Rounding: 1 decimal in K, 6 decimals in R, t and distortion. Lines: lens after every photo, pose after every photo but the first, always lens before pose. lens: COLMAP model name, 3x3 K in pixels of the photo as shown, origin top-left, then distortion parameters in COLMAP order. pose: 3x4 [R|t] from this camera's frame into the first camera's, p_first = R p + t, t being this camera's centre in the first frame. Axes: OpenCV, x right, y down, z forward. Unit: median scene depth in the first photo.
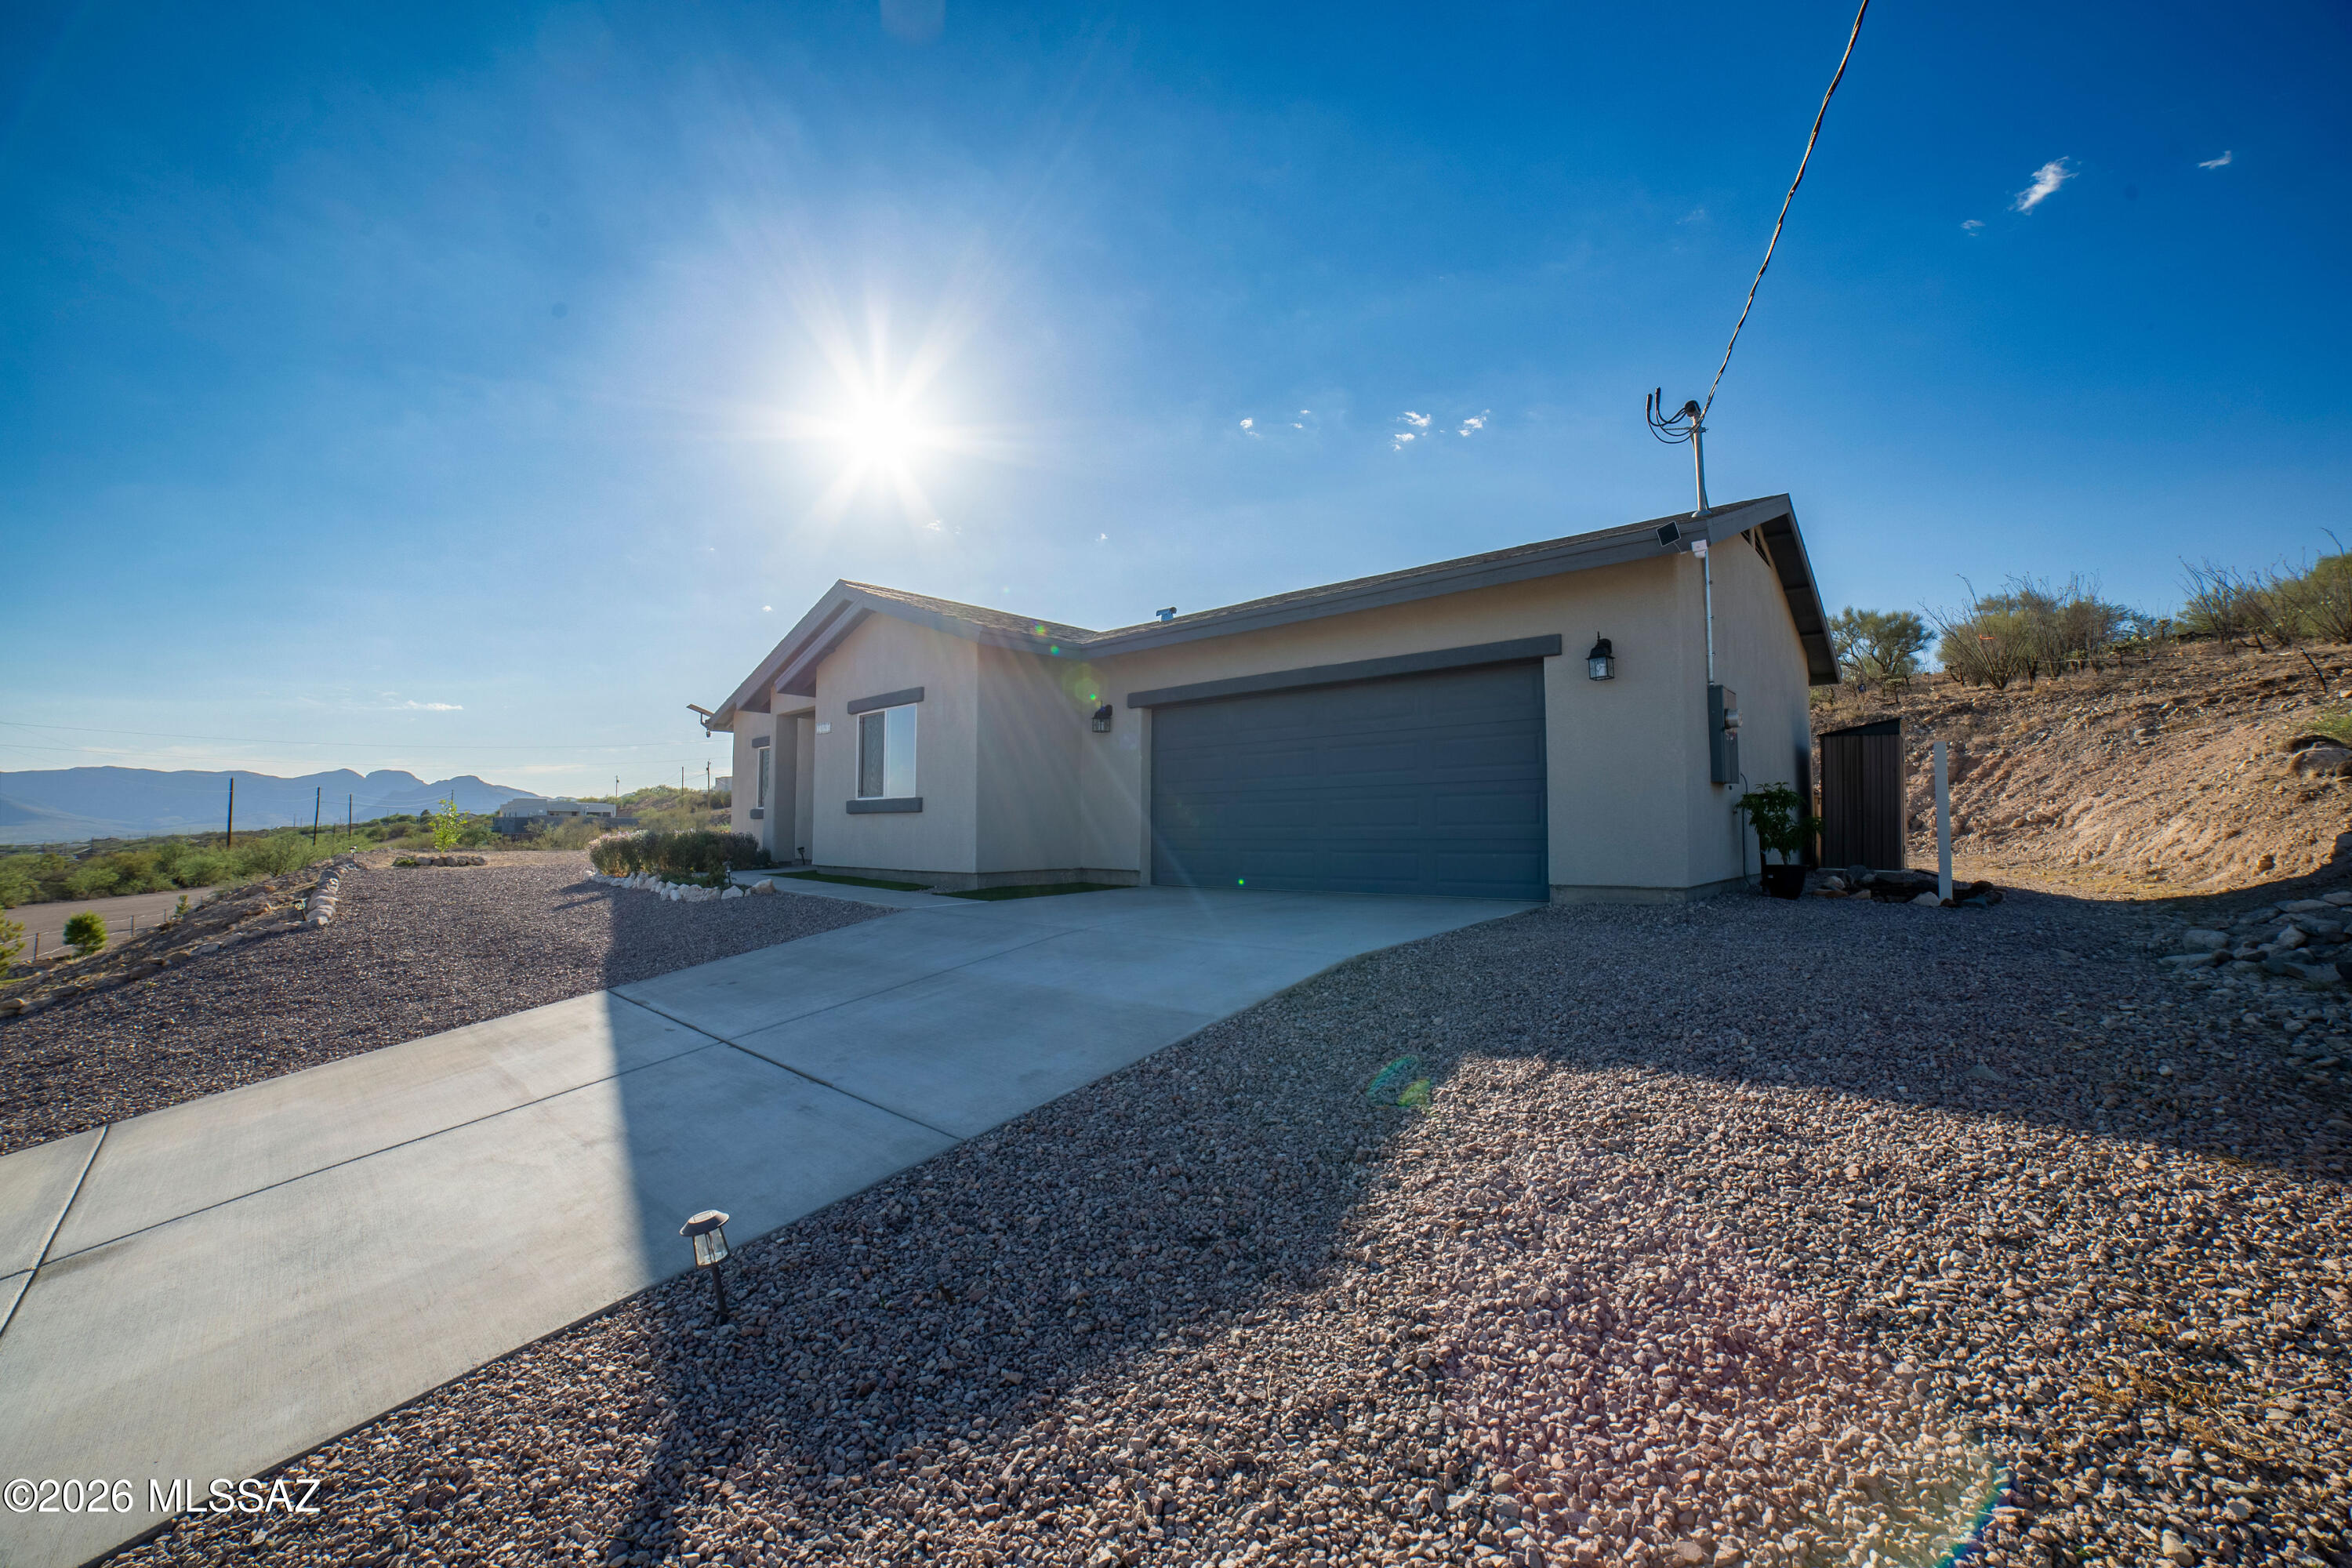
lens RADIAL K [[957.4, 0, 1204.0], [0, 957.4, 778.3], [0, 0, 1]] dist [-0.076441, 0.022687]
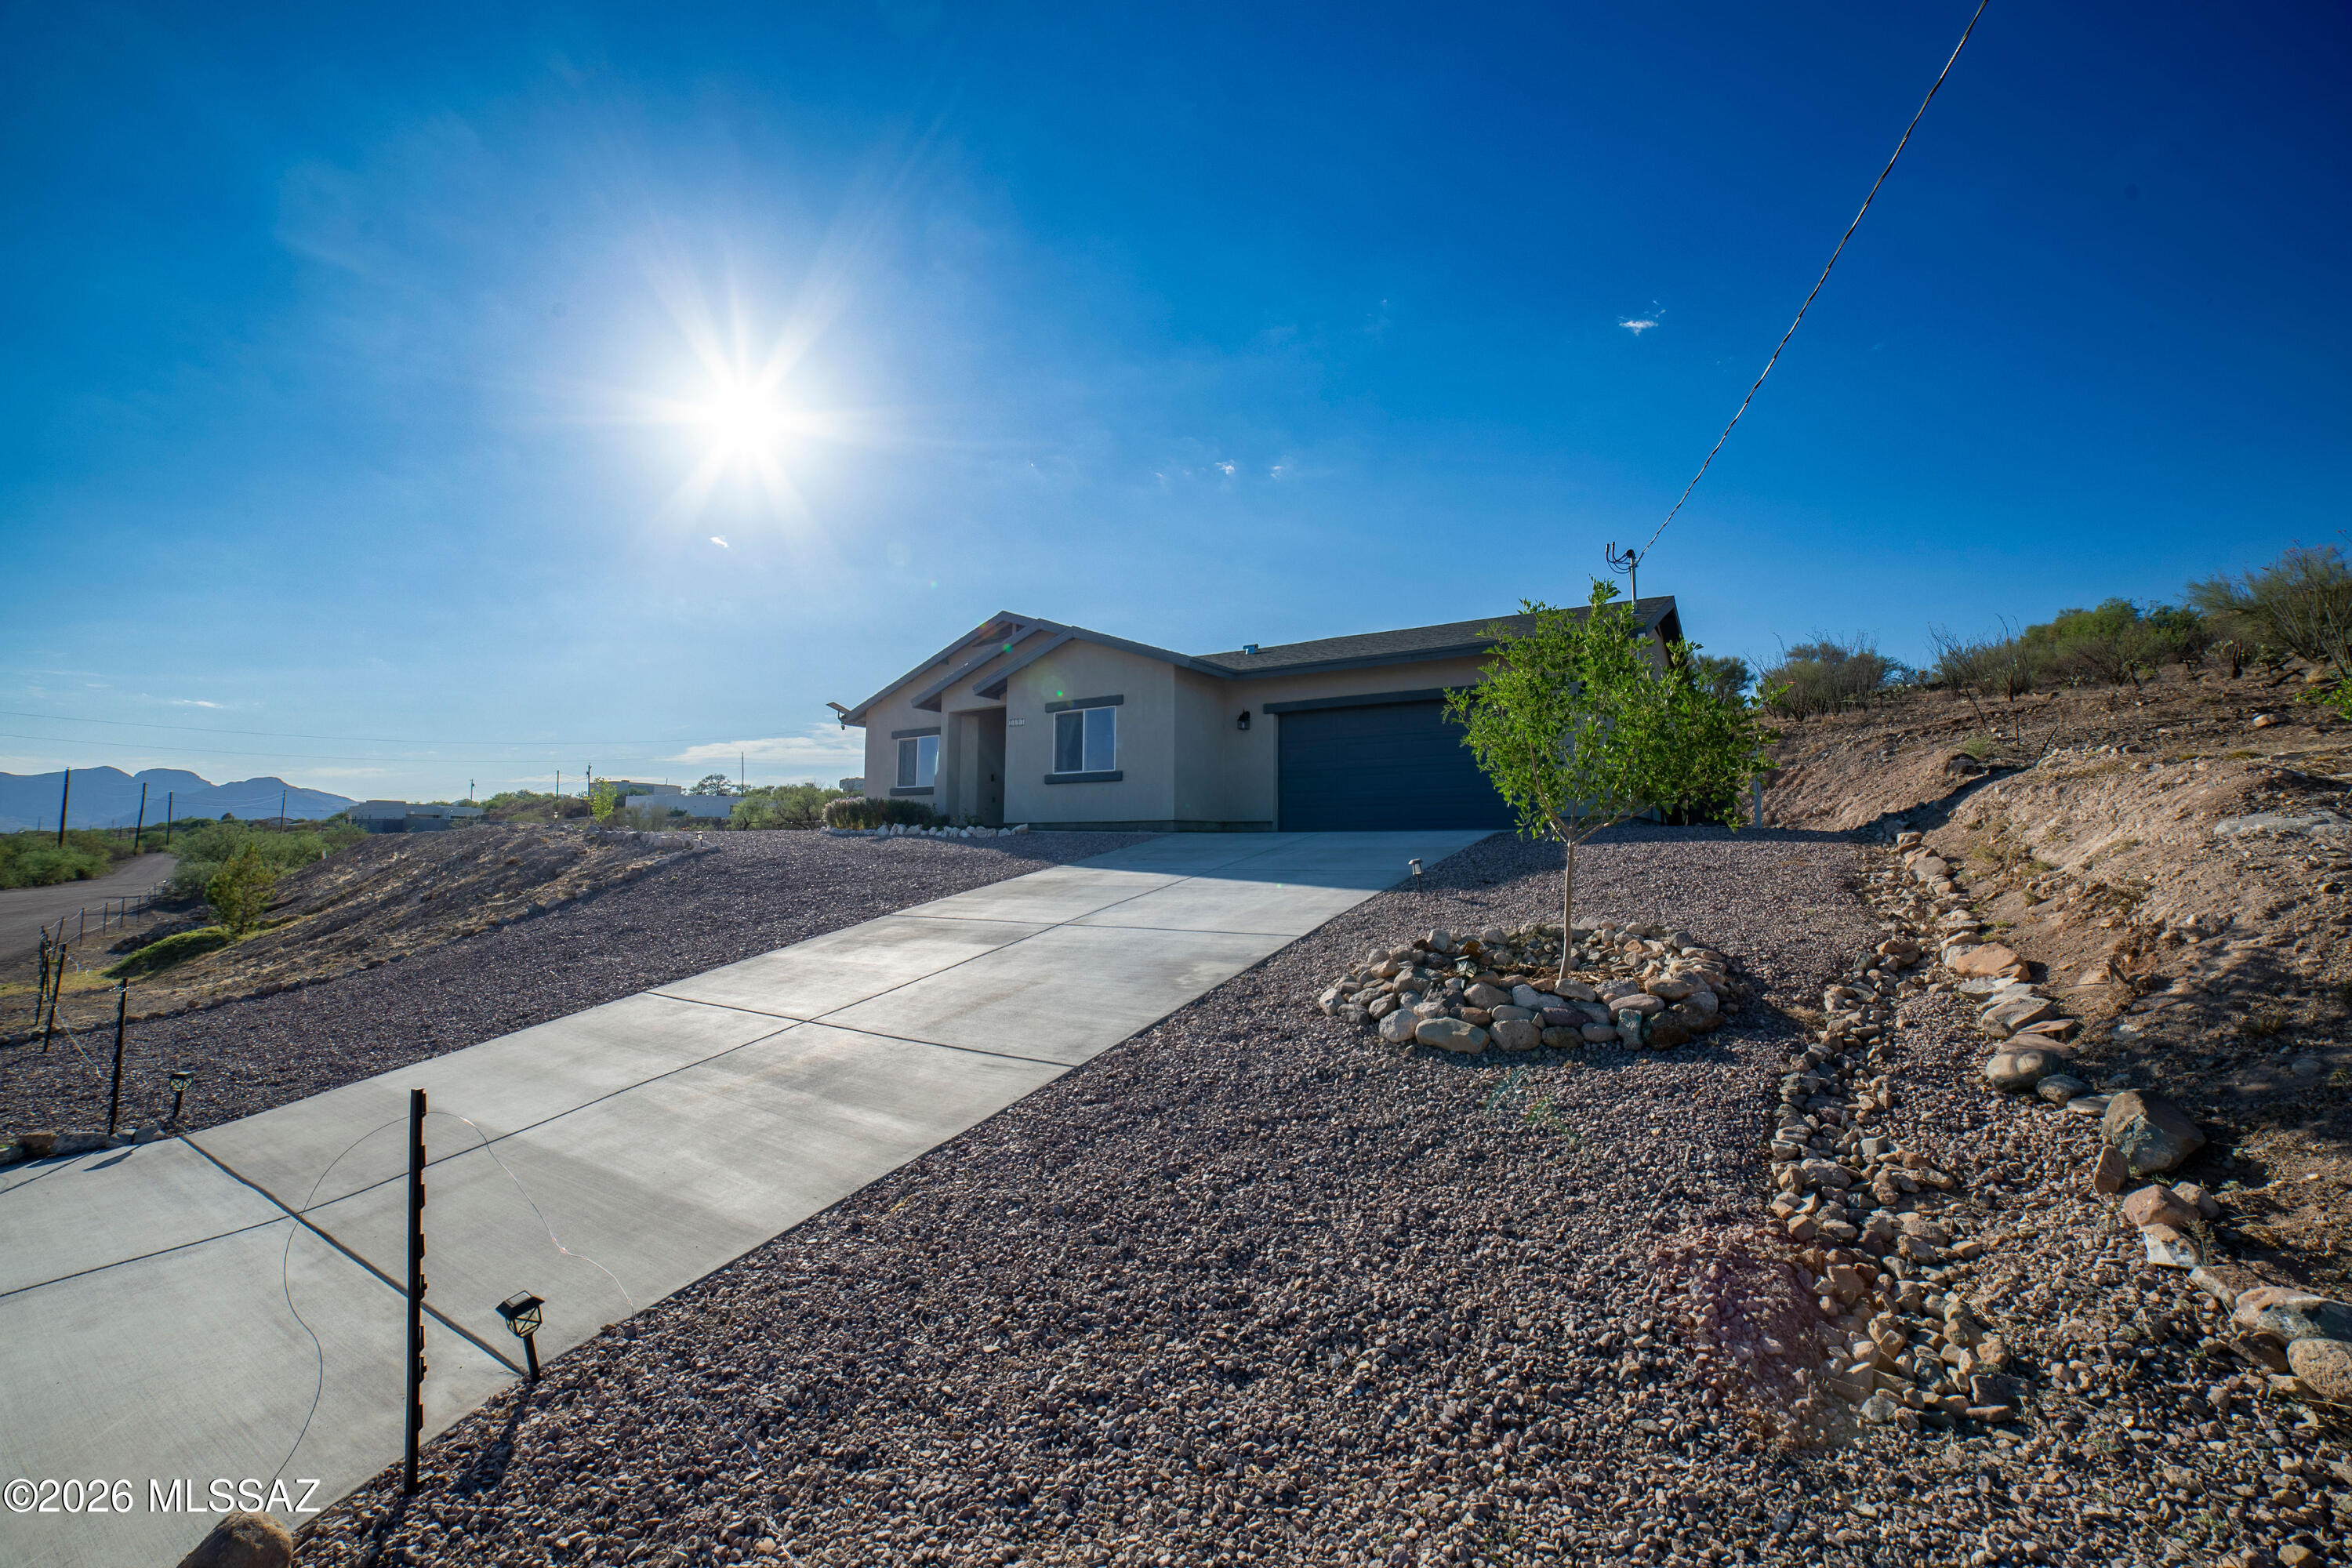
lens RADIAL K [[997.8, 0, 1176.0], [0, 997.8, 784.0], [0, 0, 1]] dist [-0.108536, 0.026893]
pose [[0.991575, 0.019098, 0.128120, -0.239003], [-0.017216, 0.999727, -0.015781, 0.036642], [-0.128386, 0.013443, 0.991633, -0.304856]]
